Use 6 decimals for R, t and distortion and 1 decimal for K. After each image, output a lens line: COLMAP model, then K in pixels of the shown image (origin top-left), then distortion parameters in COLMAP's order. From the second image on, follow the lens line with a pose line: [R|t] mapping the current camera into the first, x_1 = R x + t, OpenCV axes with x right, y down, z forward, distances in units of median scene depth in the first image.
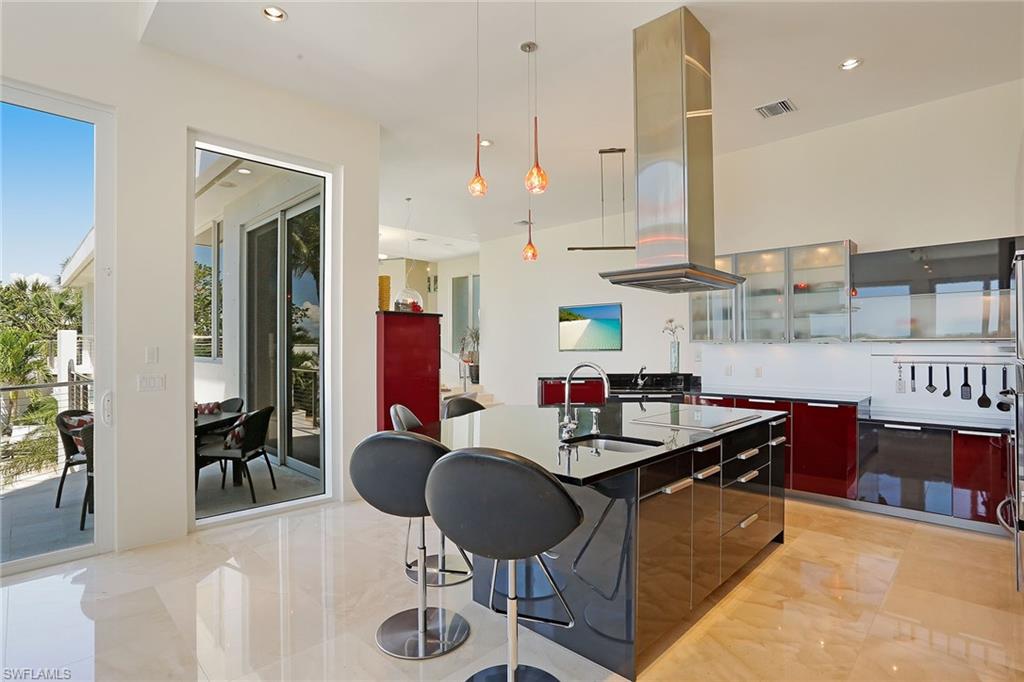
lens RADIAL K [[503.6, 0, 515.3], [0, 503.6, 343.4], [0, 0, 1]] dist [-0.048450, 0.008057]
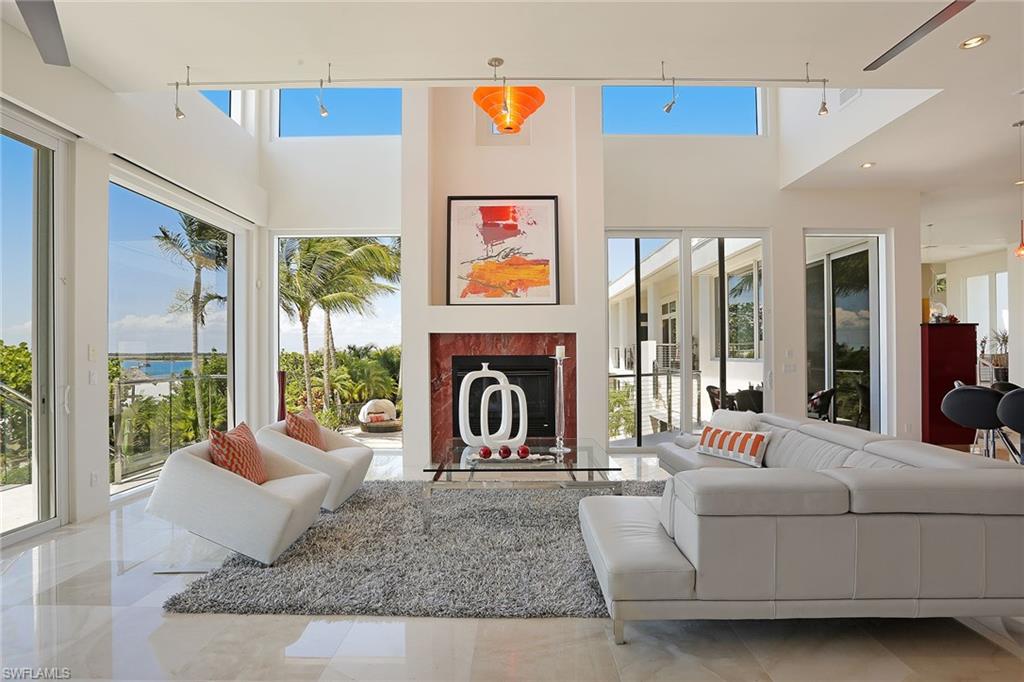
lens RADIAL K [[541.2, 0, 509.4], [0, 541.2, 343.2], [0, 0, 1]] dist [-0.040575, 0.008384]
pose [[0.684059, -0.012378, -0.729322, 0.021843], [0.004565, 0.999909, -0.012689, 0.004774], [0.729413, 0.005351, 0.684053, -0.852208]]
